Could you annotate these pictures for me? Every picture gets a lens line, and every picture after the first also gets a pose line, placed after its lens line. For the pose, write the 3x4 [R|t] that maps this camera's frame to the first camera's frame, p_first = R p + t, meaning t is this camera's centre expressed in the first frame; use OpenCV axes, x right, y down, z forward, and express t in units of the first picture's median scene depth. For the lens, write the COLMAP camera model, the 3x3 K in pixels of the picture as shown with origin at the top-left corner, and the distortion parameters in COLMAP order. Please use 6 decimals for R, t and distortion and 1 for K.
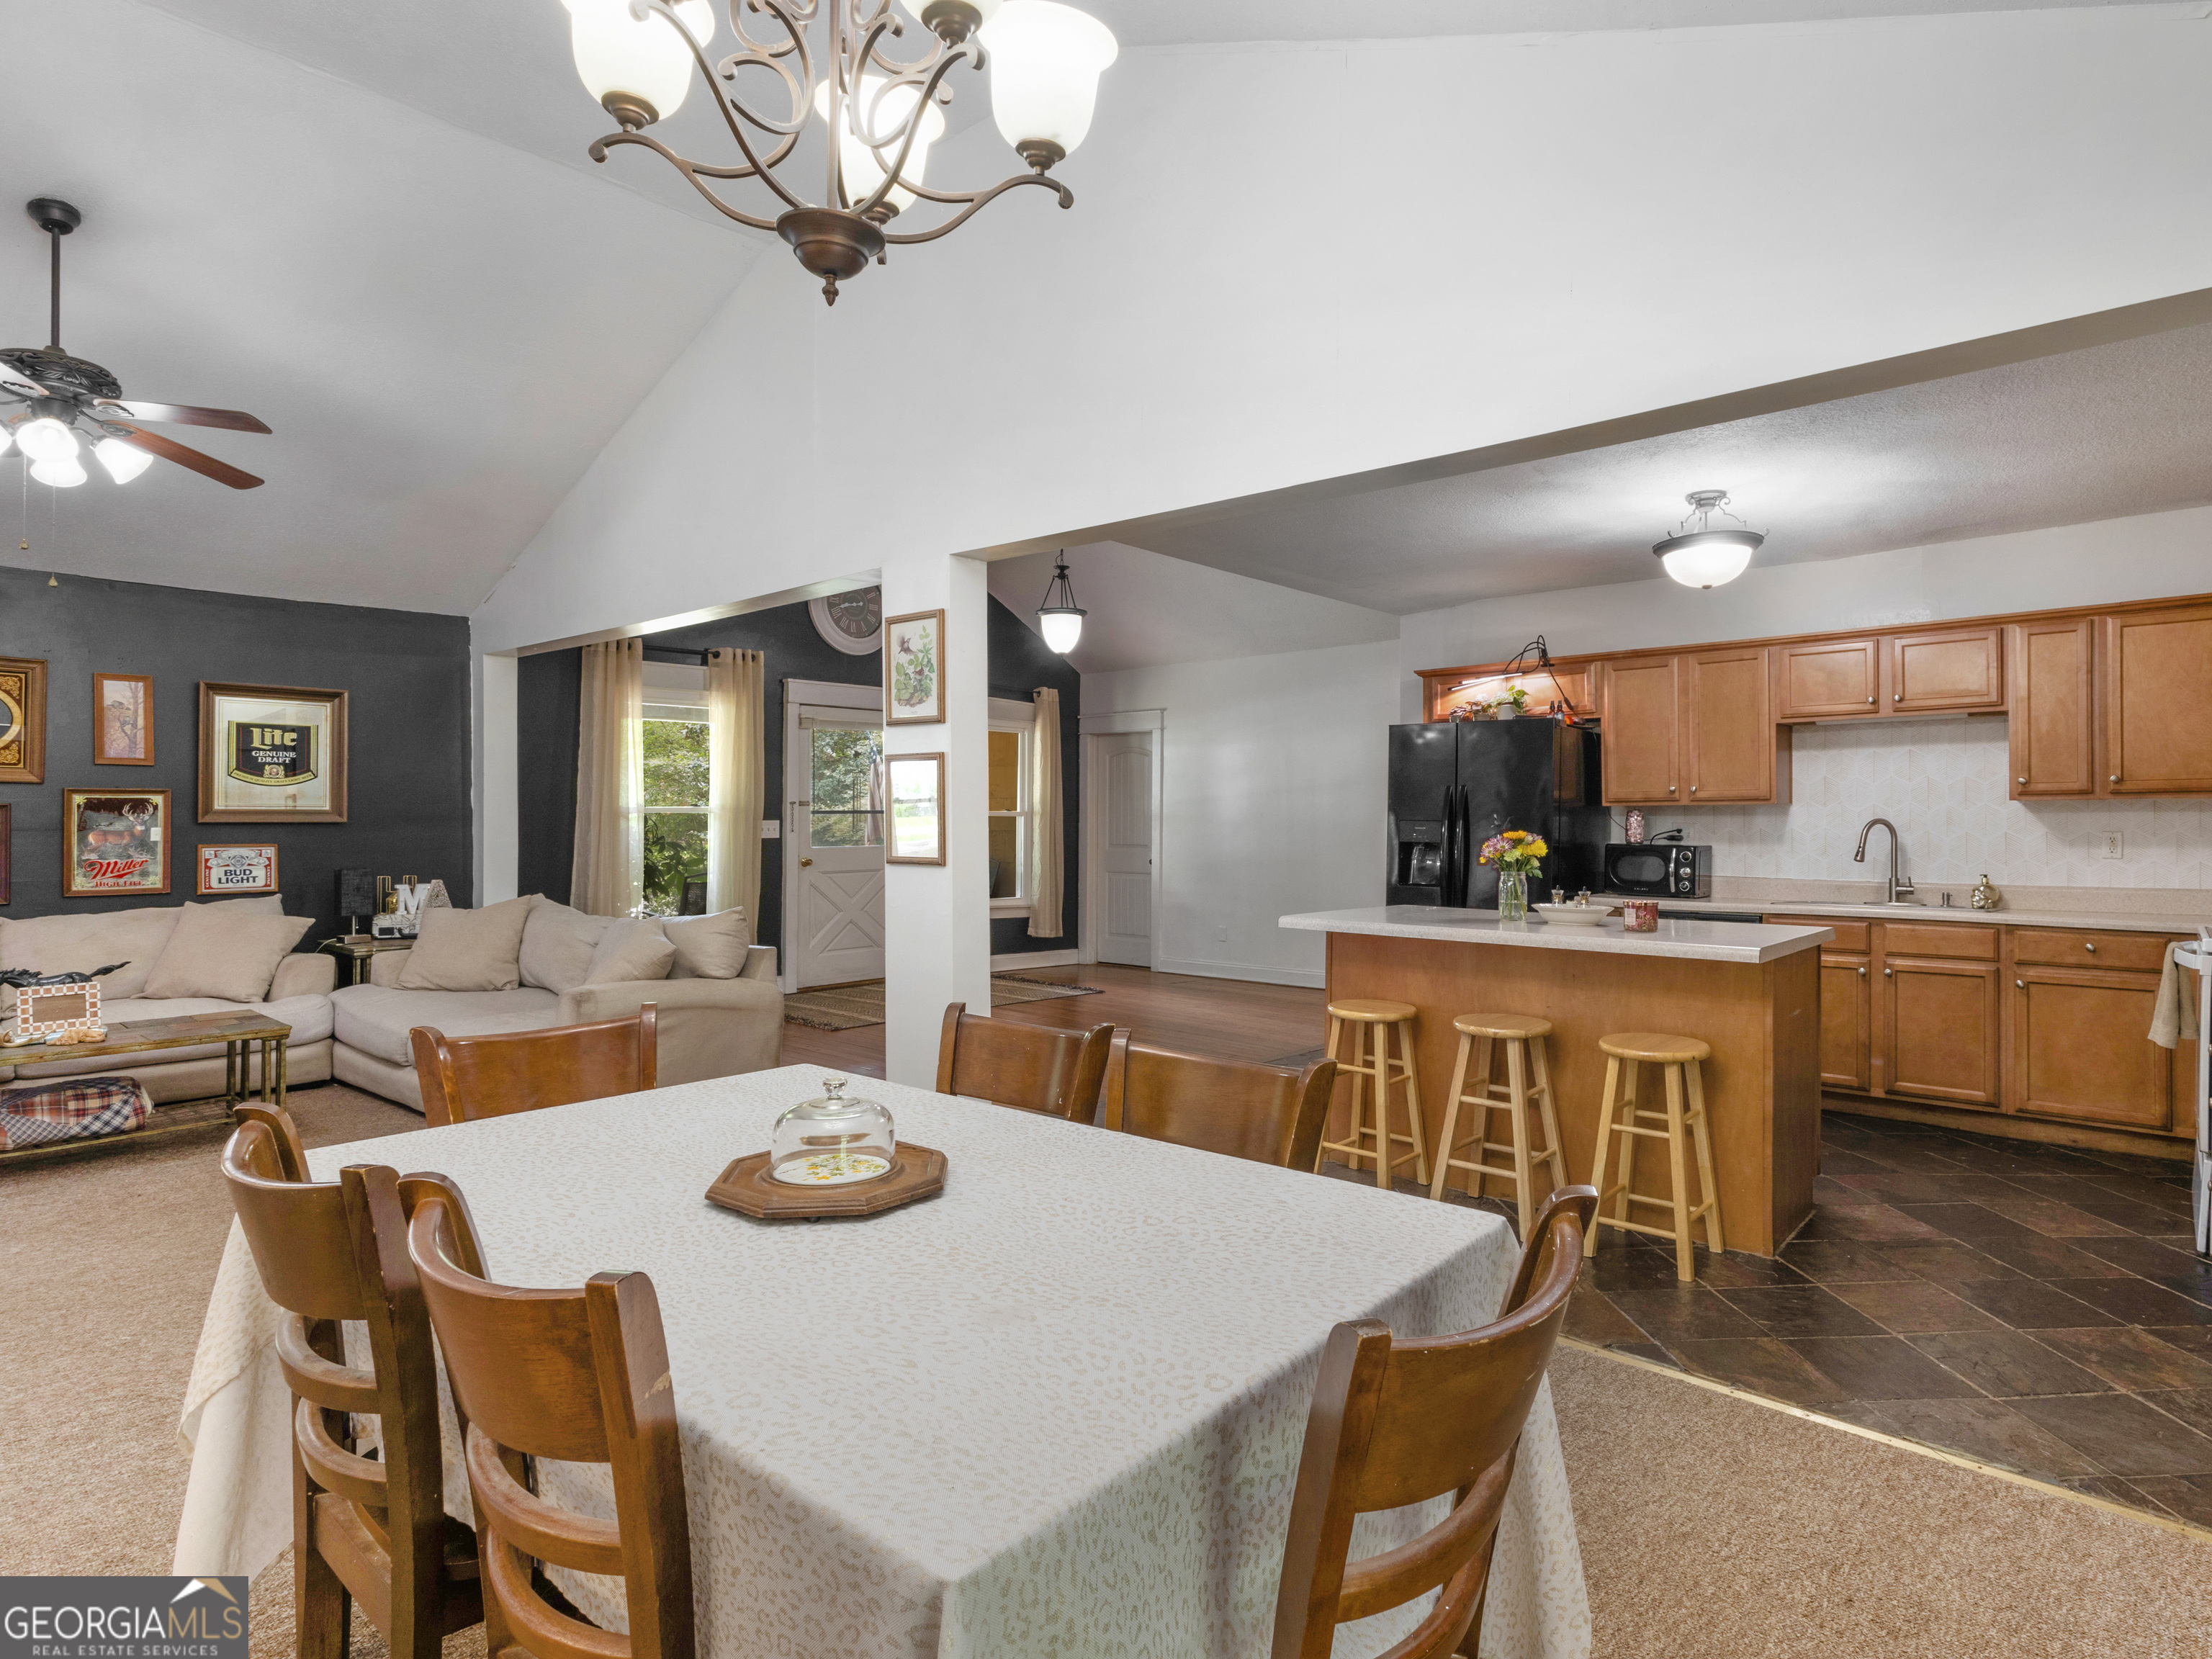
lens RADIAL K [[1203.8, 0, 1105.6], [0, 1203.8, 826.0], [0, 0, 1]] dist [-0.001230, 0.000689]
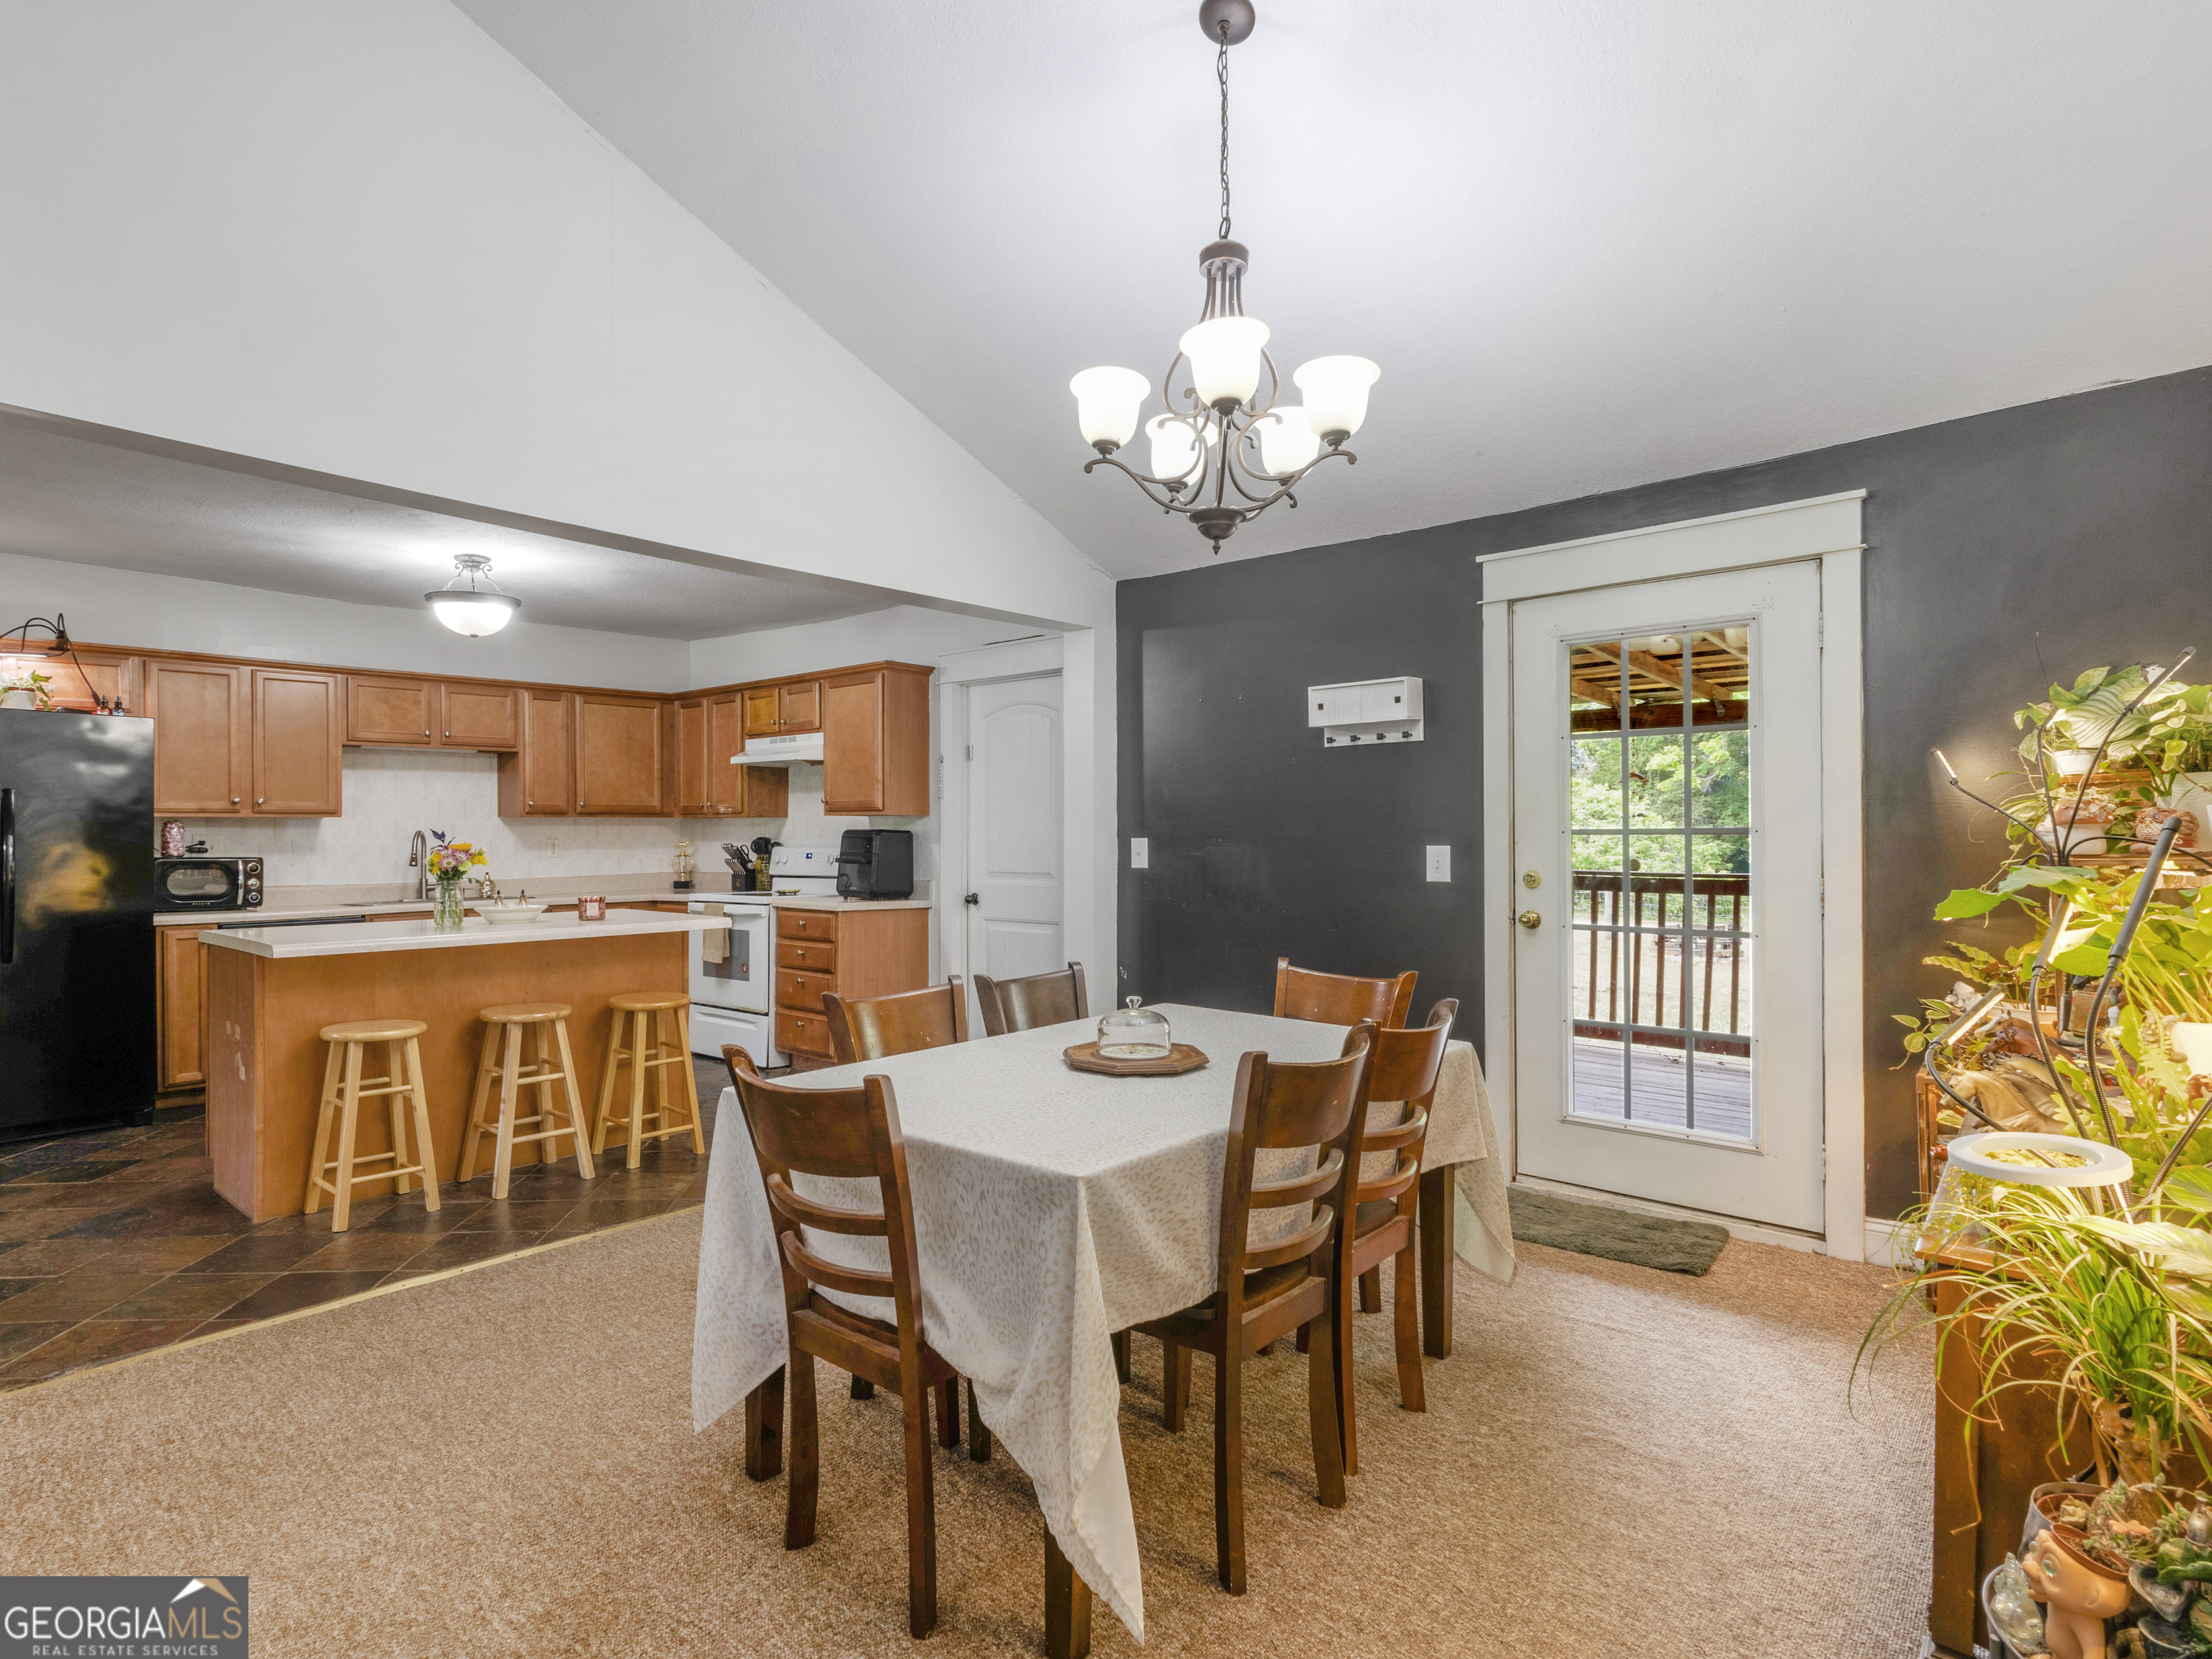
lens RADIAL K [[1203.8, 0, 1105.6], [0, 1203.8, 826.0], [0, 0, 1]] dist [-0.001230, 0.000689]
pose [[-0.033253, 0.002726, 0.999443, -0.610308], [0.004985, 0.999984, -0.002562, -0.004073], [-0.999435, 0.004897, -0.033266, 0.356197]]
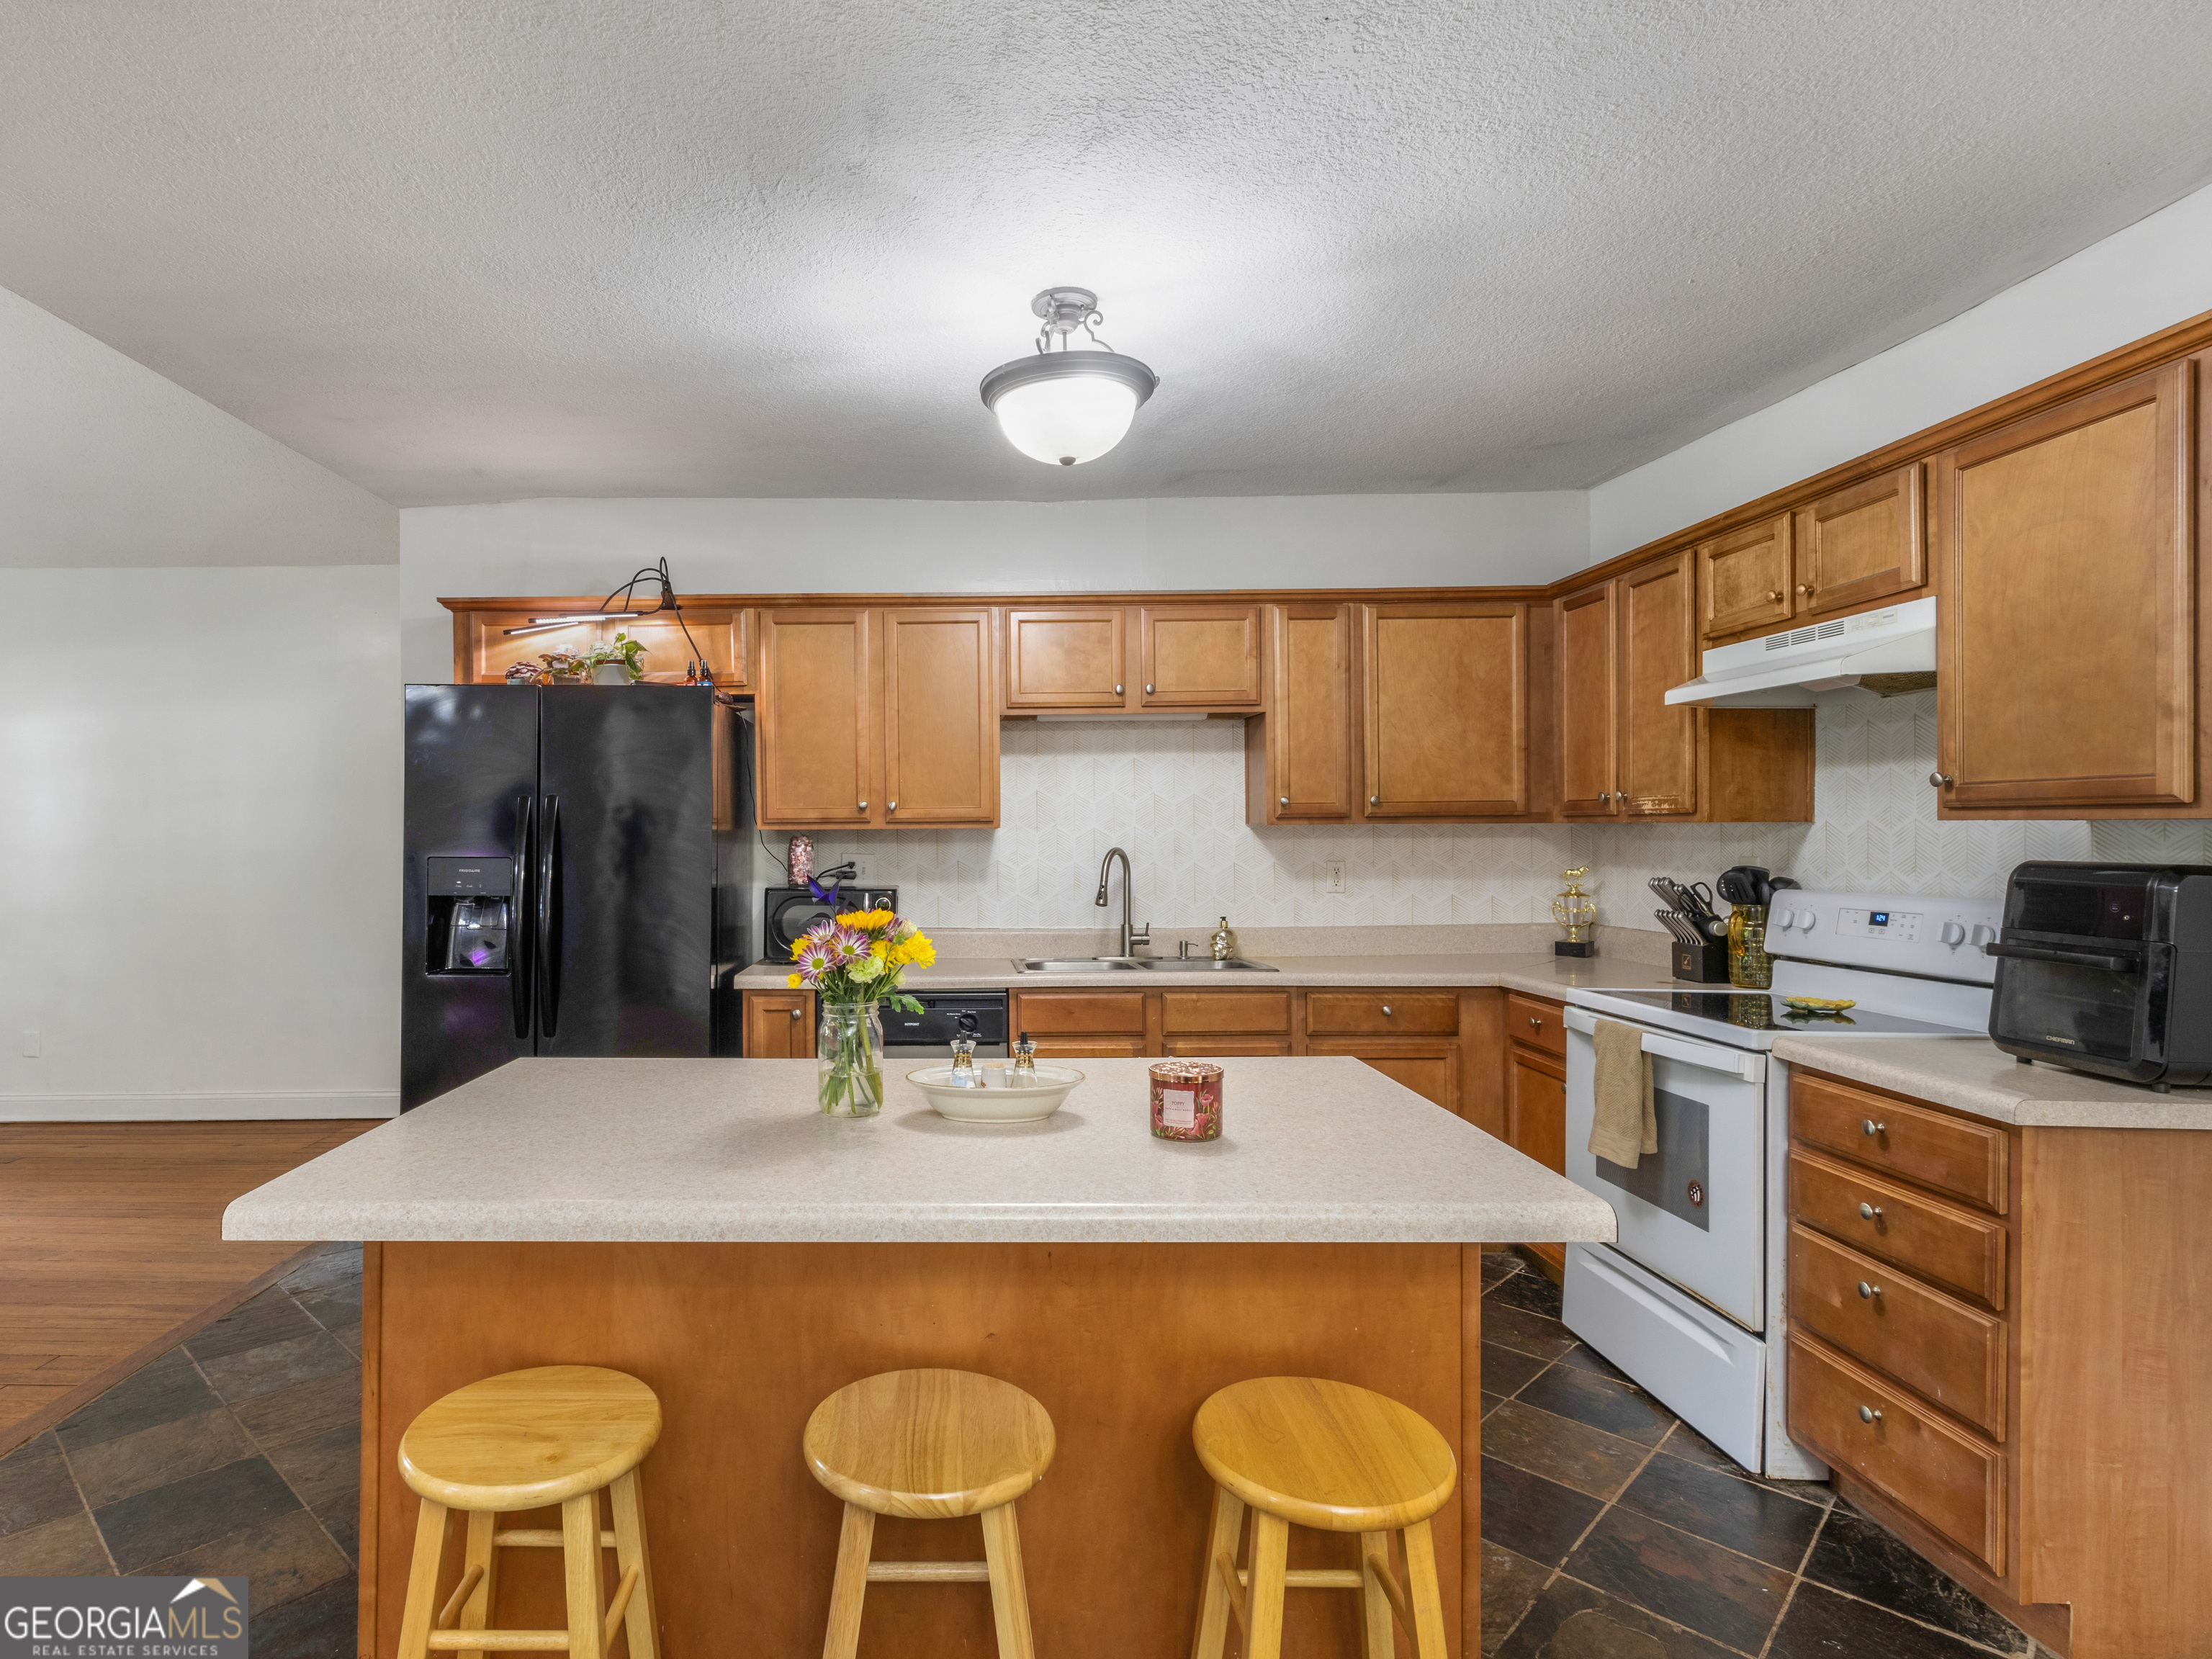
lens RADIAL K [[1198.9, 0, 969.9], [0, 1198.9, 832.7], [0, 0, 1]] dist [0.000528, 0.002257]
pose [[0.730642, -0.007432, 0.682720, 0.061195], [0.007465, 0.999968, 0.002897, -0.018930], [-0.682720, 0.002980, 0.730674, 0.523361]]
